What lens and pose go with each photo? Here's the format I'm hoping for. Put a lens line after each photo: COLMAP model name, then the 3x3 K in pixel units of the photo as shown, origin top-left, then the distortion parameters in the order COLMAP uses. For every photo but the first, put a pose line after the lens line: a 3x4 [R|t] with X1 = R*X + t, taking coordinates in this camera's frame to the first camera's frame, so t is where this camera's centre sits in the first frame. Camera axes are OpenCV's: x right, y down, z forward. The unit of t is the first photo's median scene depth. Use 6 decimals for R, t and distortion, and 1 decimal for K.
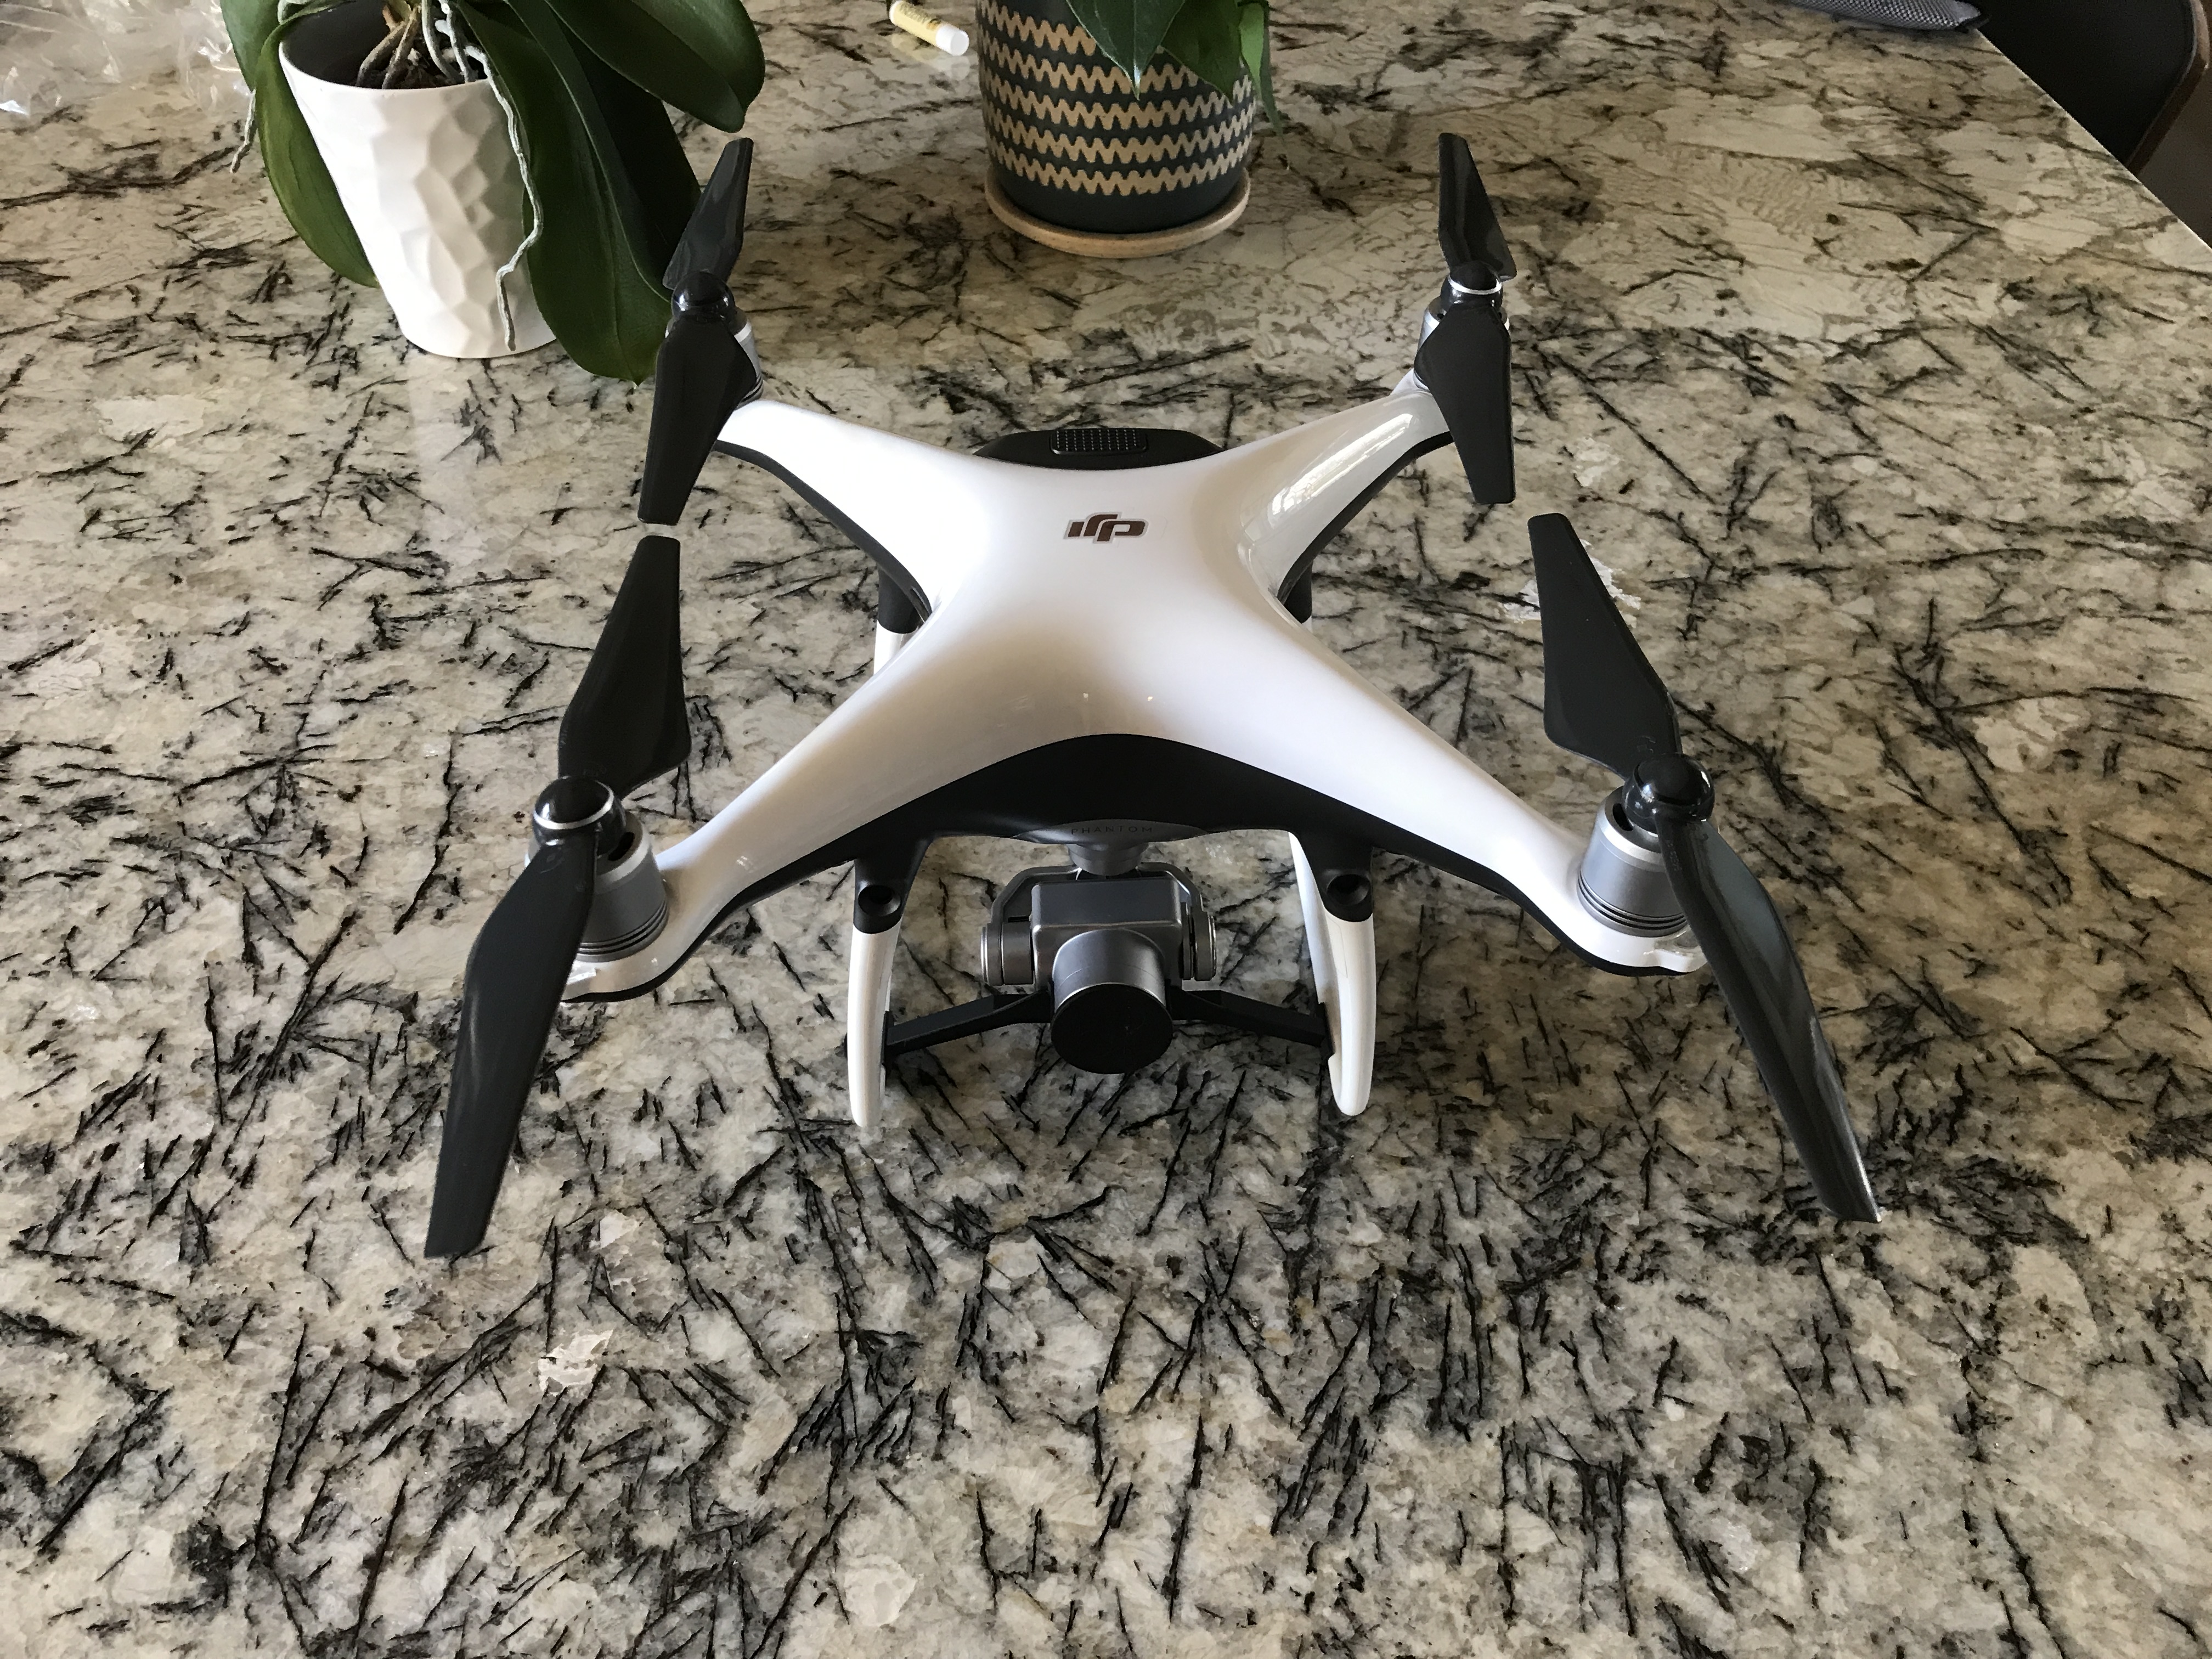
lens RADIAL K [[1852.6, 0, 1095.8], [0, 1852.6, 834.9], [0, 0, 1]] dist [-0.008896, 0.015837]
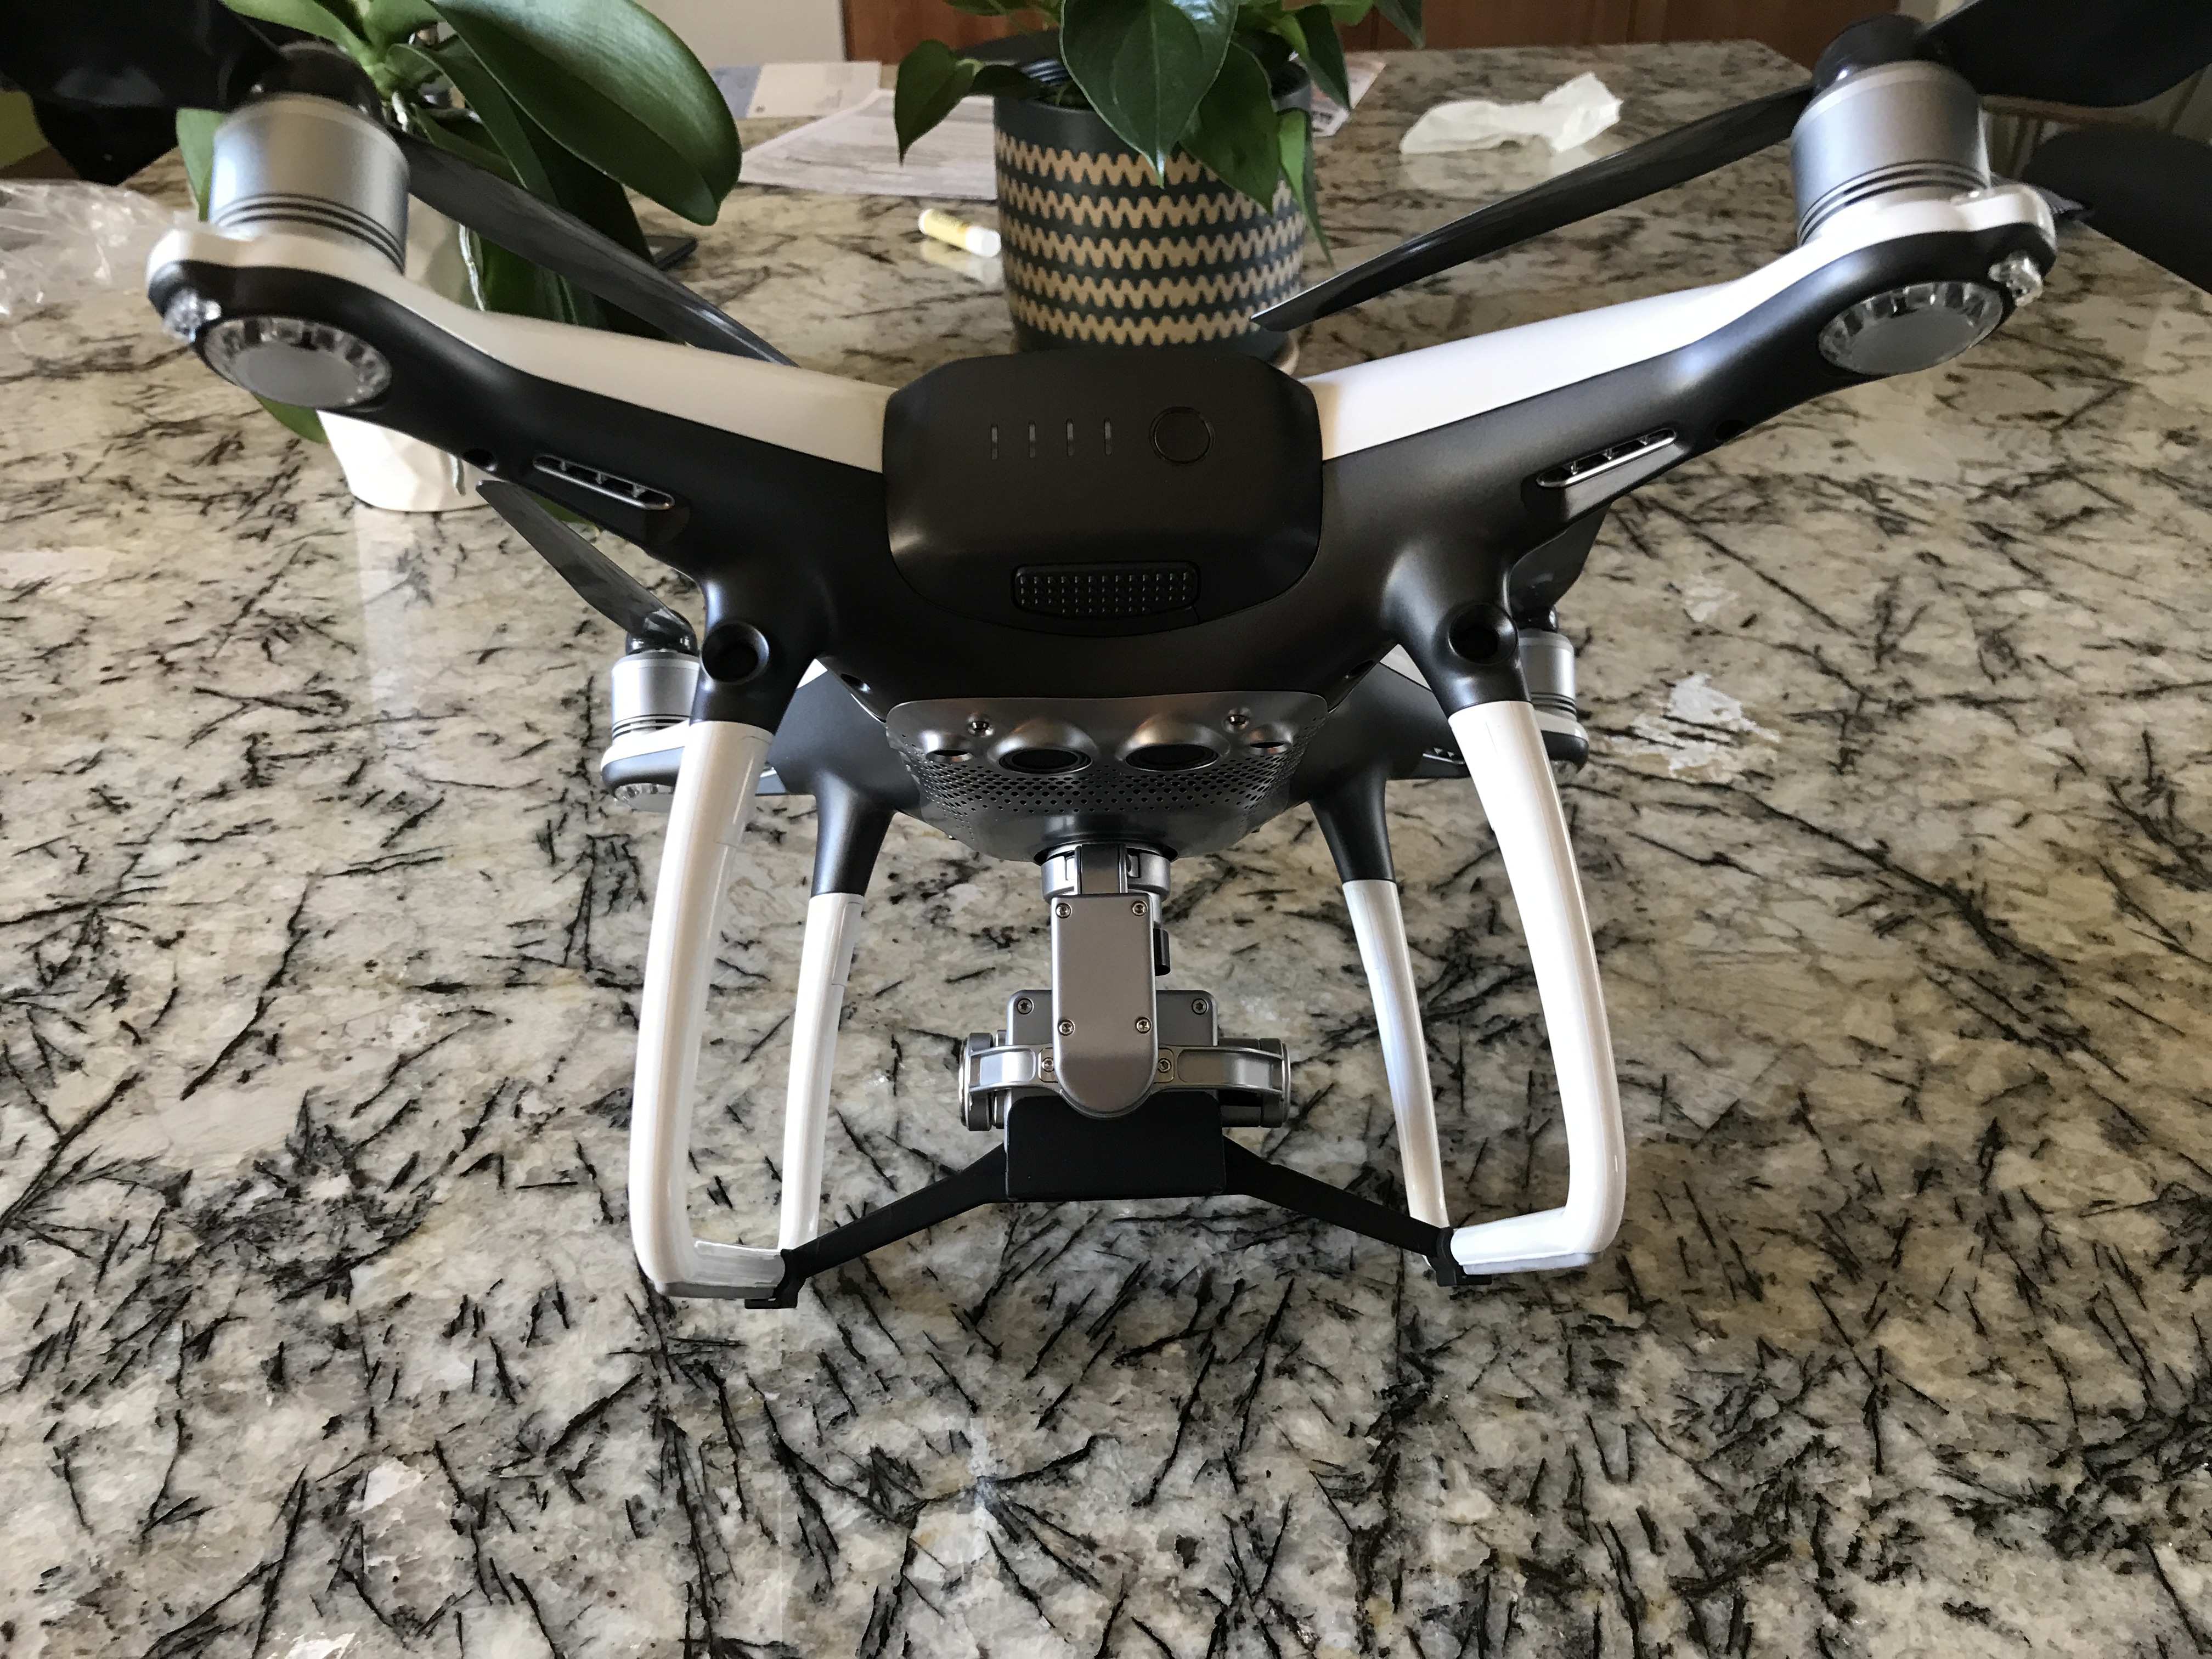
lens RADIAL K [[1852.6, 0, 1098.6], [0, 1852.6, 826.6], [0, 0, 1]] dist [-0.008896, 0.015837]
pose [[0.999224, -0.002990, -0.039284, 0.033104], [-0.004783, 0.980536, -0.196281, 0.093439], [0.039107, 0.196317, 0.979760, 0.246640]]
